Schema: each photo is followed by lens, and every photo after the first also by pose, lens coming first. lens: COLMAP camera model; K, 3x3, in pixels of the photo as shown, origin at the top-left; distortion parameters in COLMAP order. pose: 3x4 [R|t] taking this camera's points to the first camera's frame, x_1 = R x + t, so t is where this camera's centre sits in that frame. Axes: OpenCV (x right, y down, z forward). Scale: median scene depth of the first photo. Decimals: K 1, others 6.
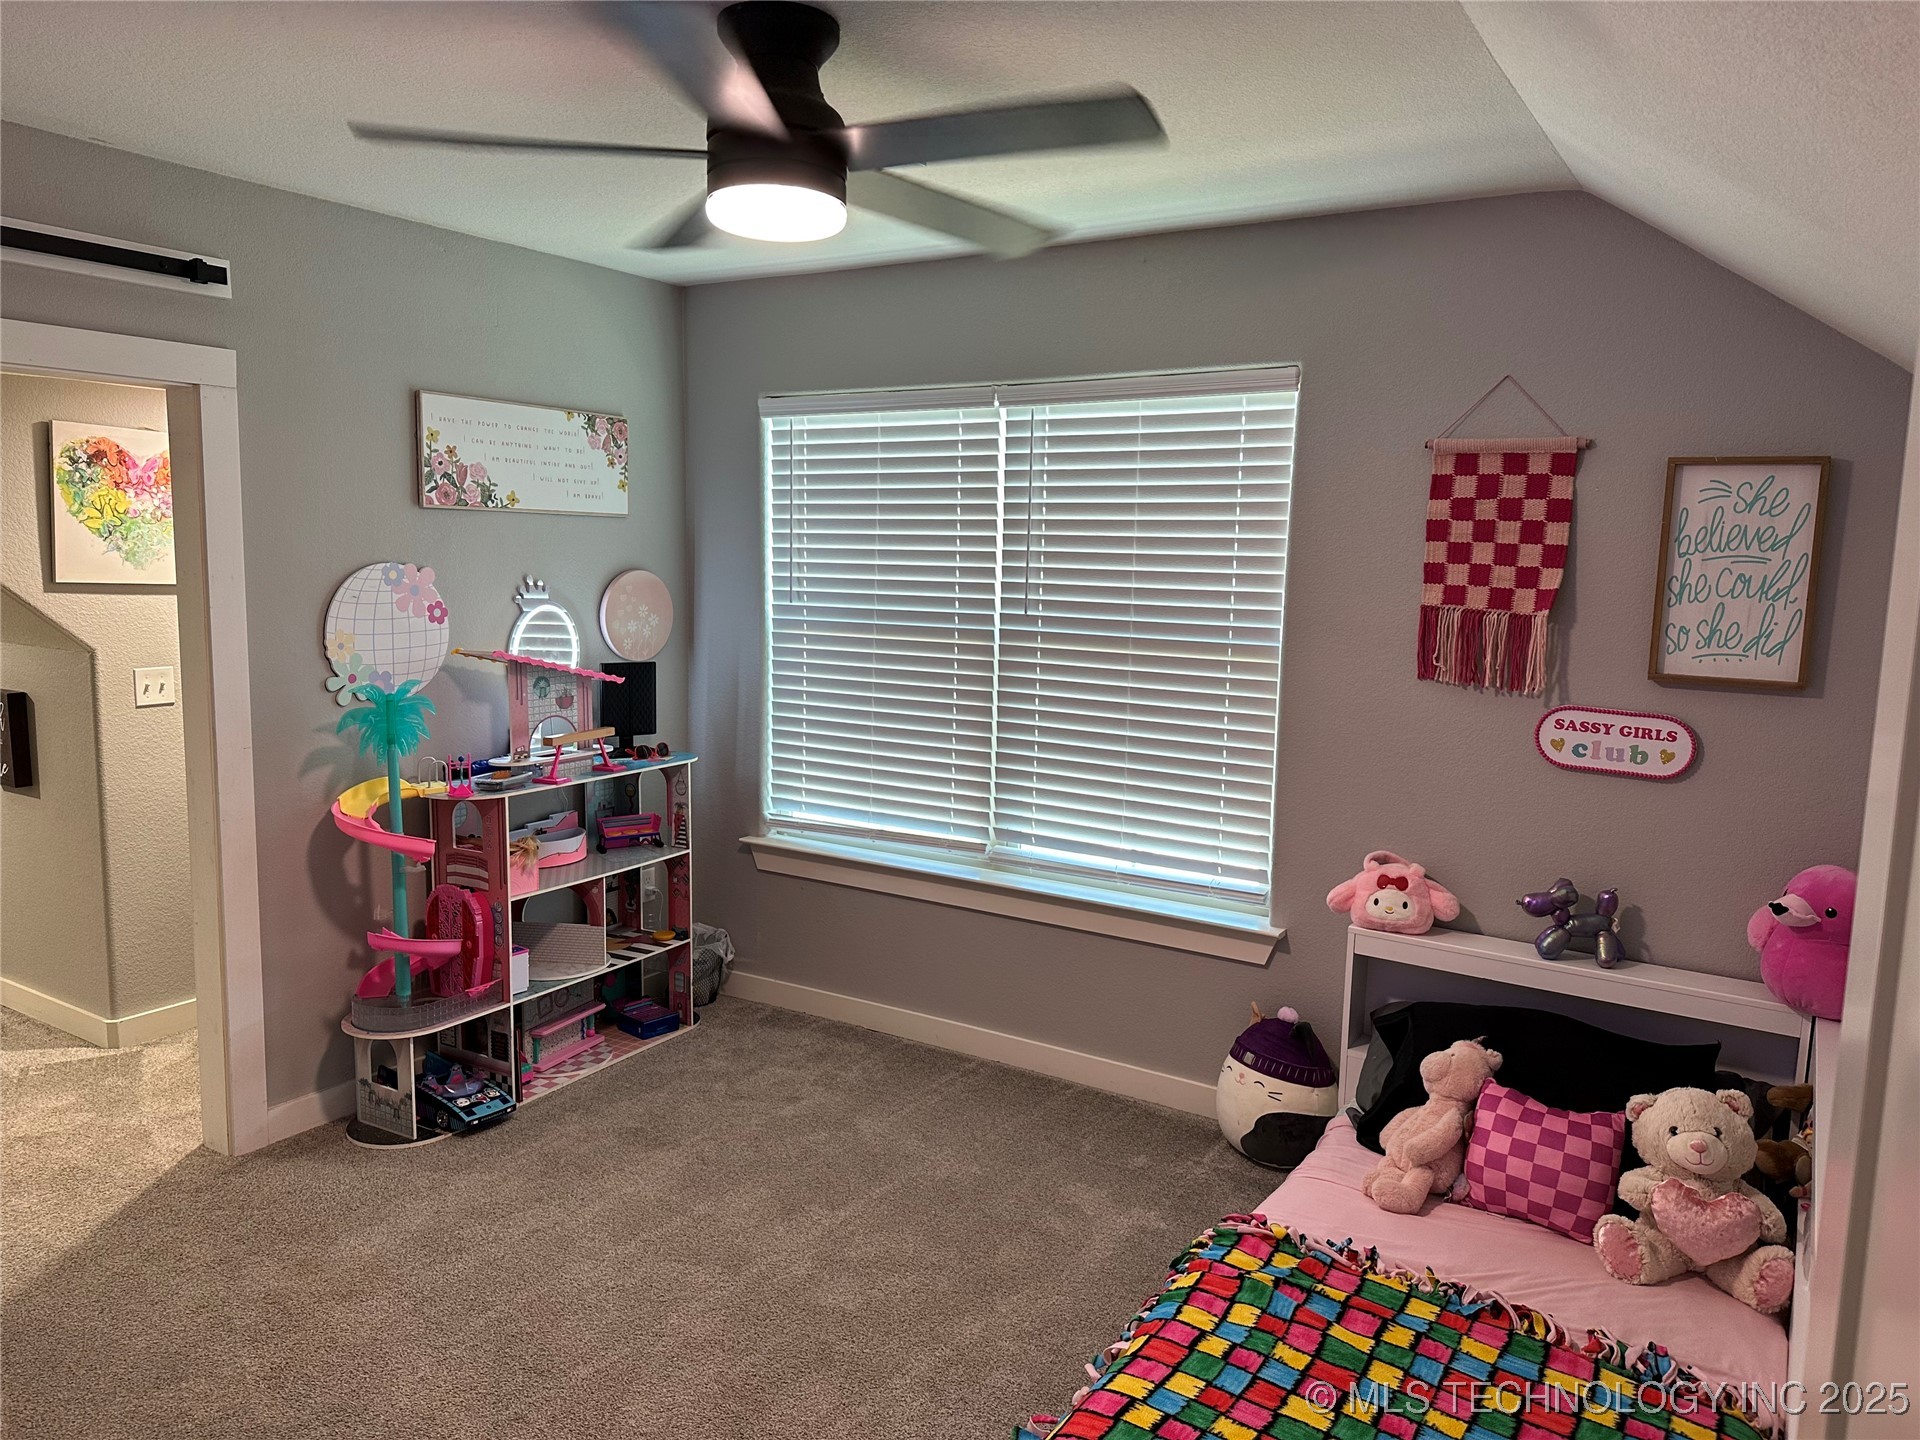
lens RADIAL K [[1344.2, 0, 966.9], [0, 1344.2, 720.8], [0, 0, 1]] dist [0.079617, -0.092599]
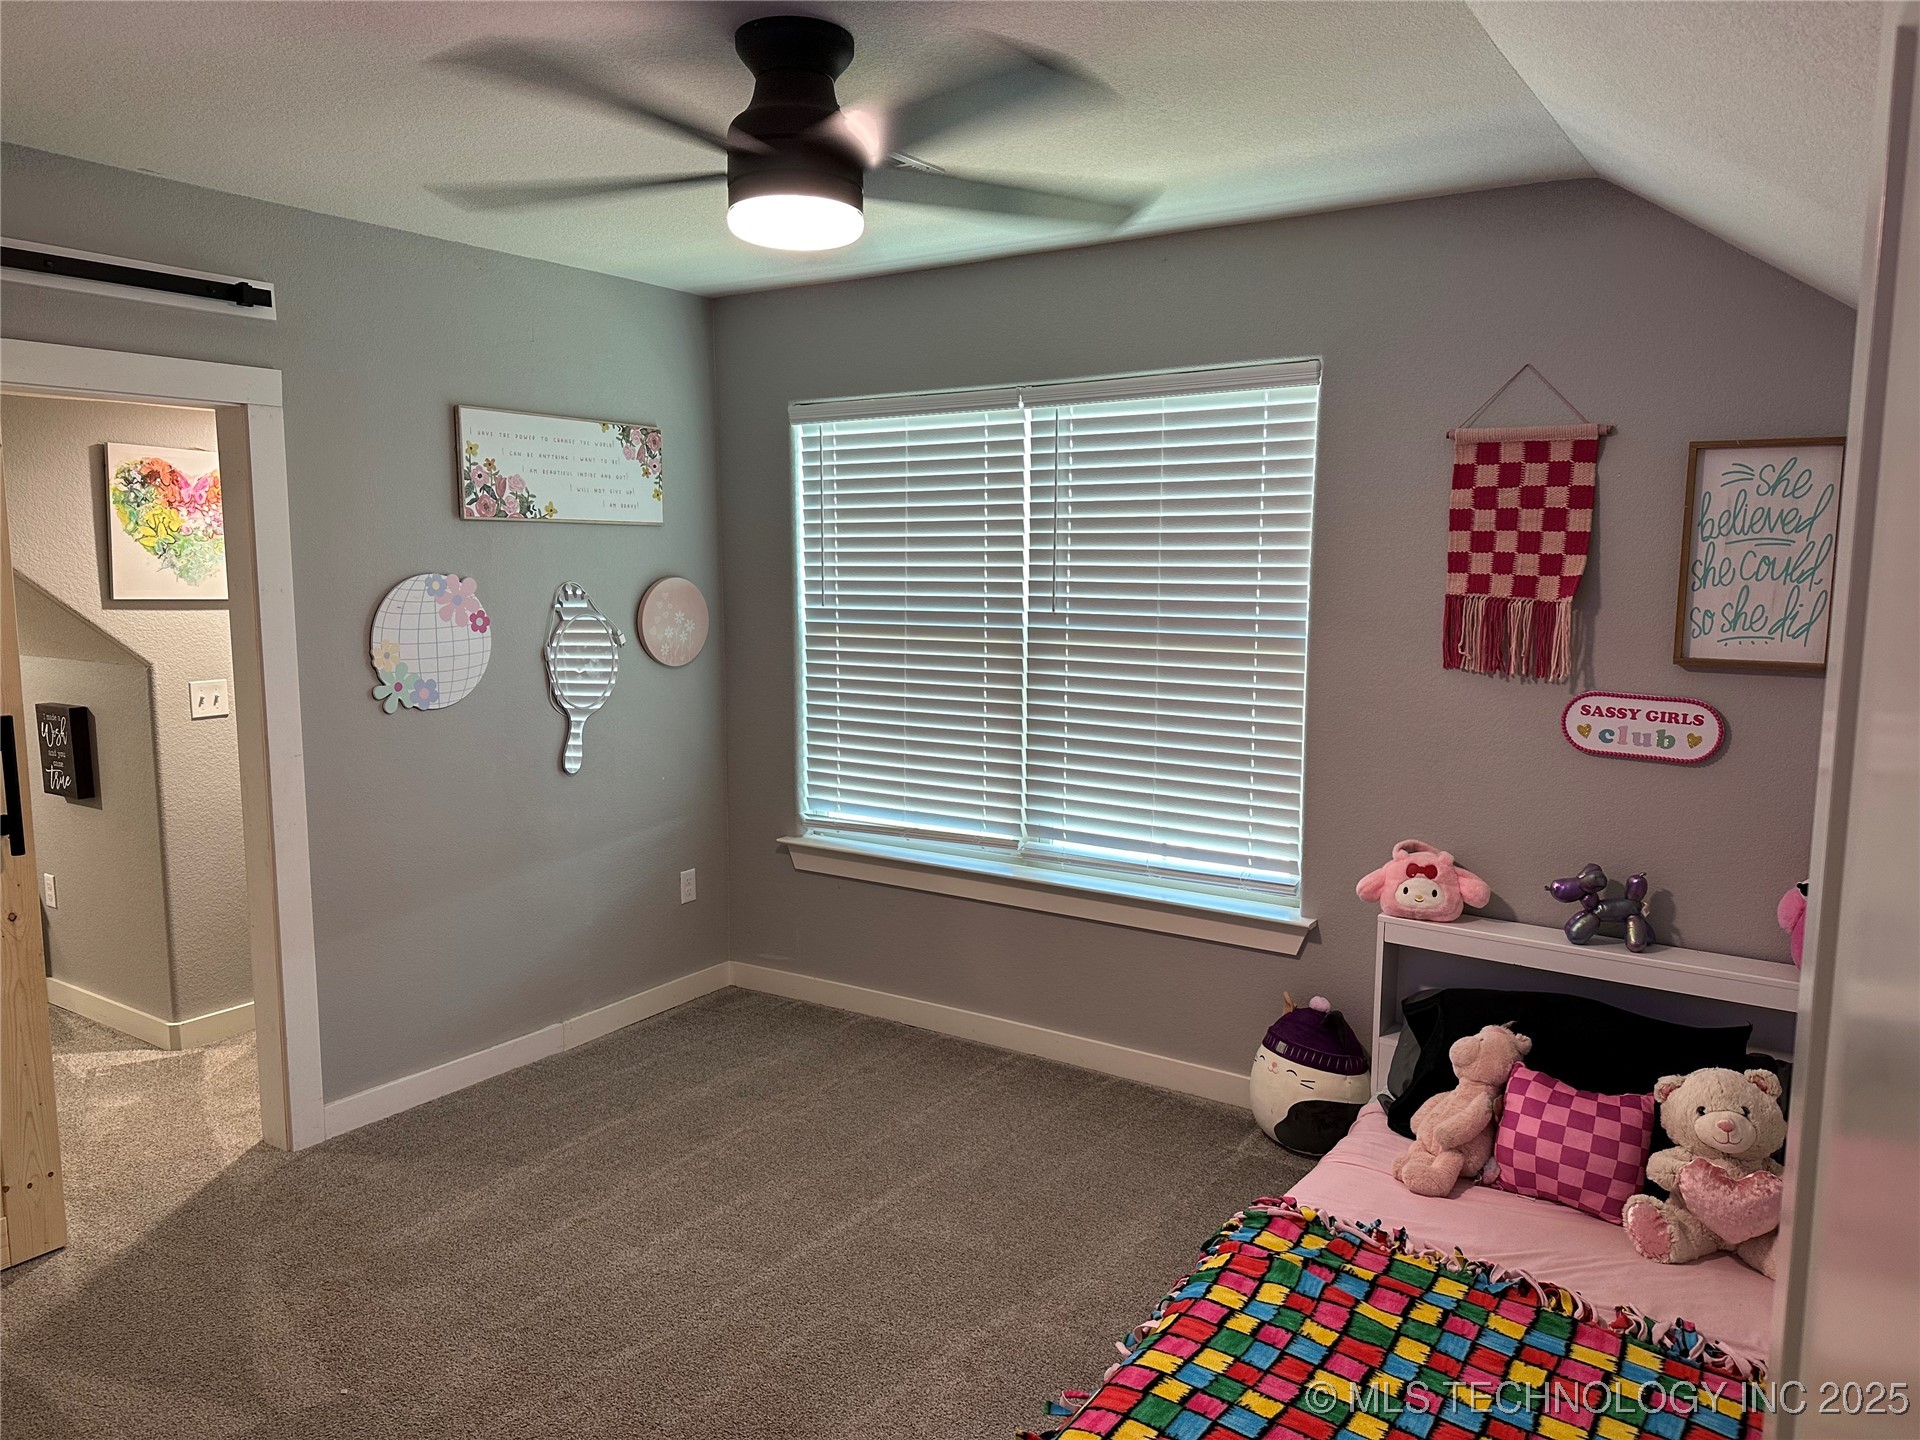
lens RADIAL K [[1344.2, 0, 969.0], [0, 1344.2, 725.6], [0, 0, 1]] dist [0.079617, -0.092599]
pose [[0.999427, -0.016857, -0.029359, 0.010309], [0.016850, 0.999858, -0.000484, 0.006634], [0.029363, -0.000011, 0.999569, -0.016564]]
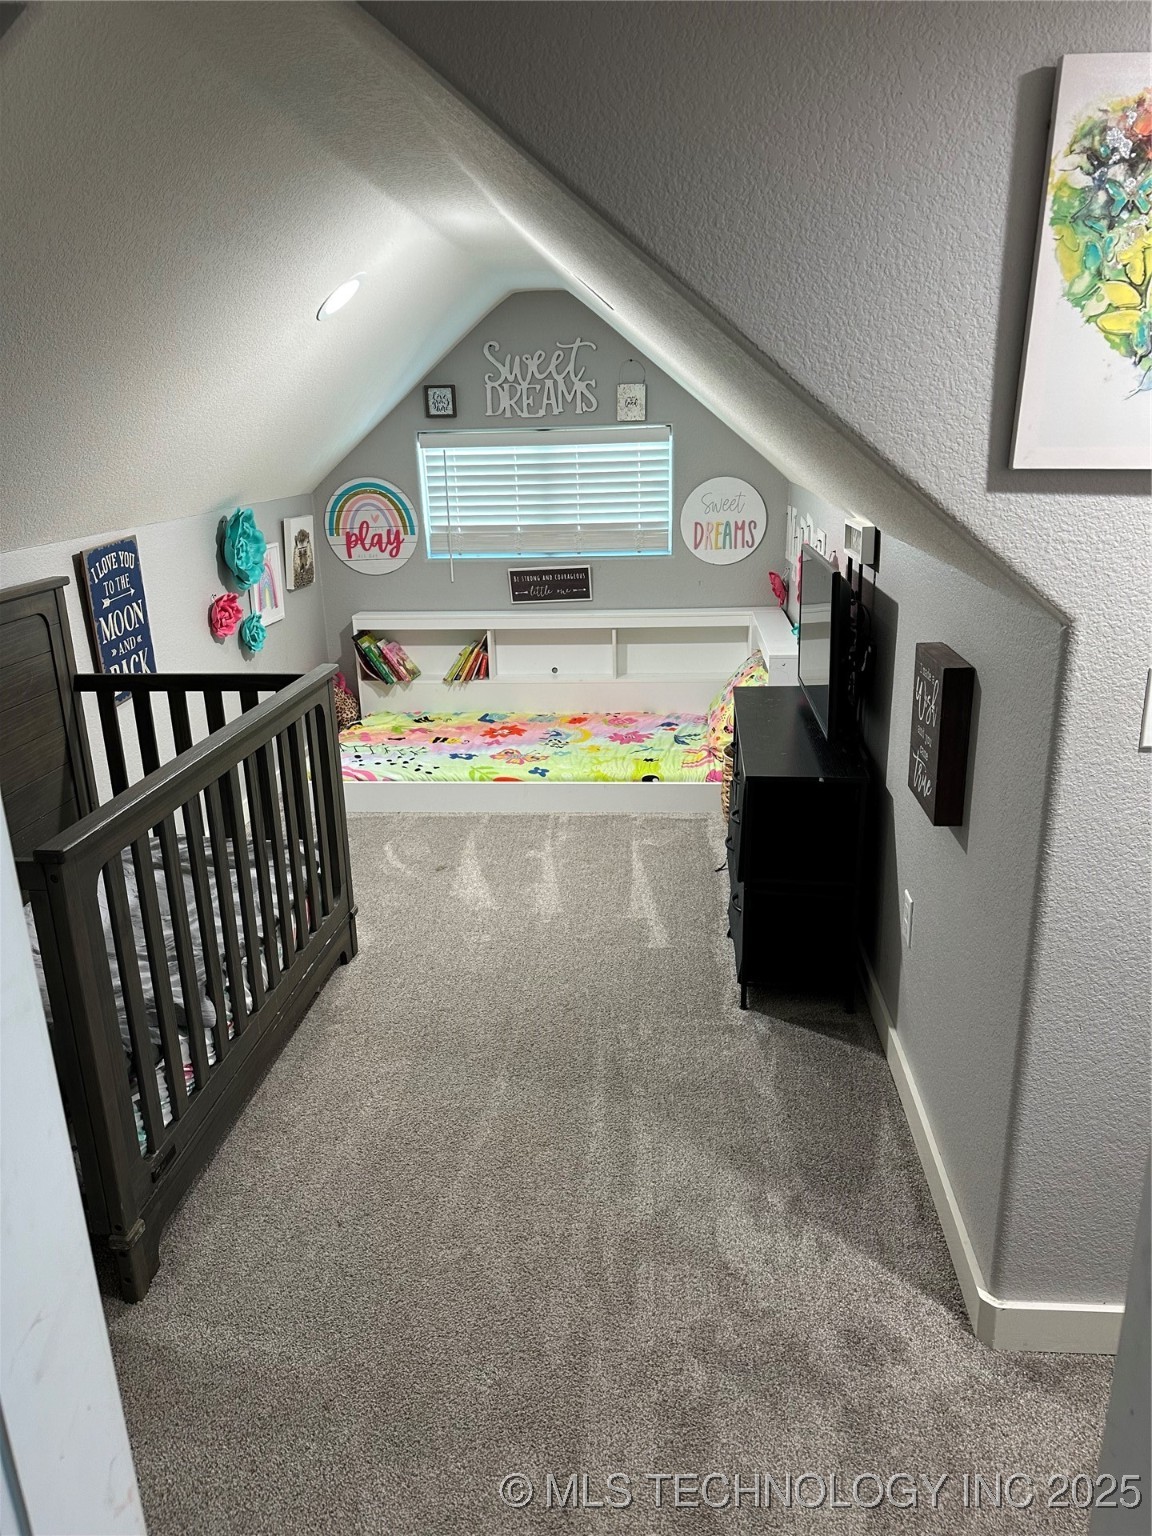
lens RADIAL K [[1075.4, 0, 570.0], [0, 1075.4, 756.0], [0, 0, 1]] dist [0.079617, -0.092599]
pose [[0.438677, 0.235777, -0.867163, -0.473233], [-0.080927, 0.971412, 0.223182, -0.092659], [0.894994, -0.027728, 0.445216, 0.842227]]
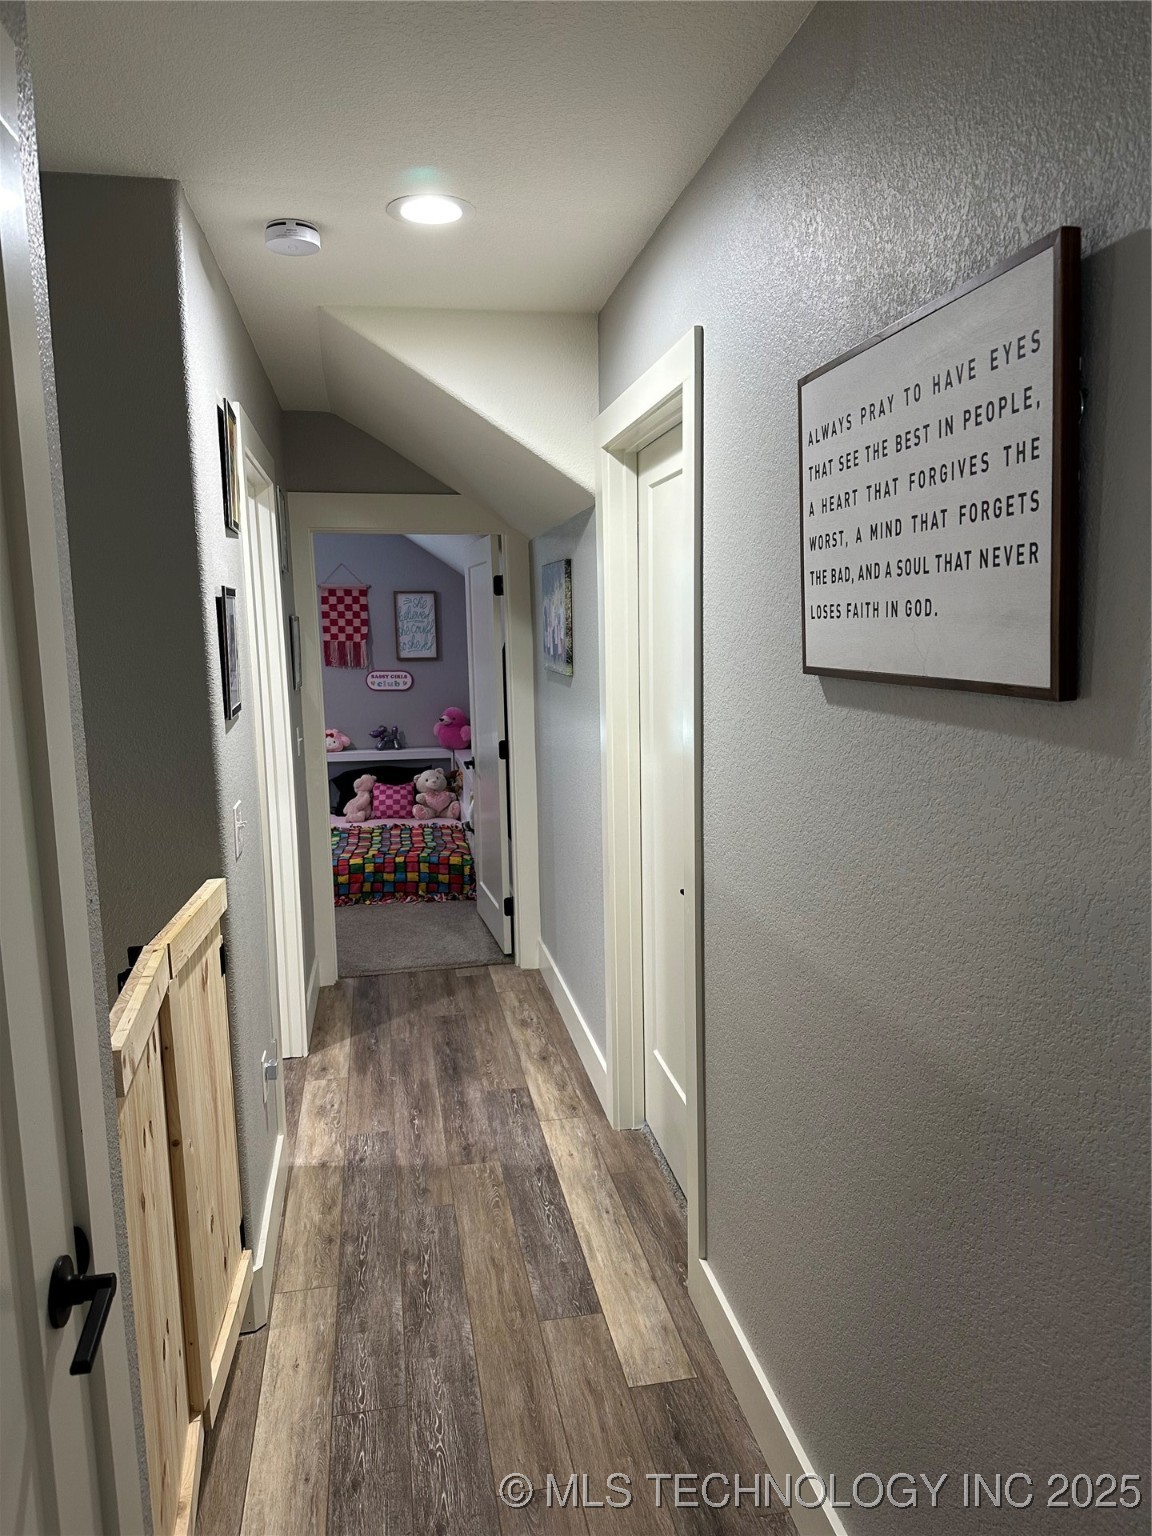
lens RADIAL K [[1075.4, 0, 582.5], [0, 1075.4, 763.7], [0, 0, 1]] dist [0.079617, -0.092599]
pose [[0.734338, -0.120201, 0.668056, -0.872273], [0.125537, 0.991268, 0.040362, 0.158618], [-0.667074, 0.054227, 0.743015, -1.125150]]
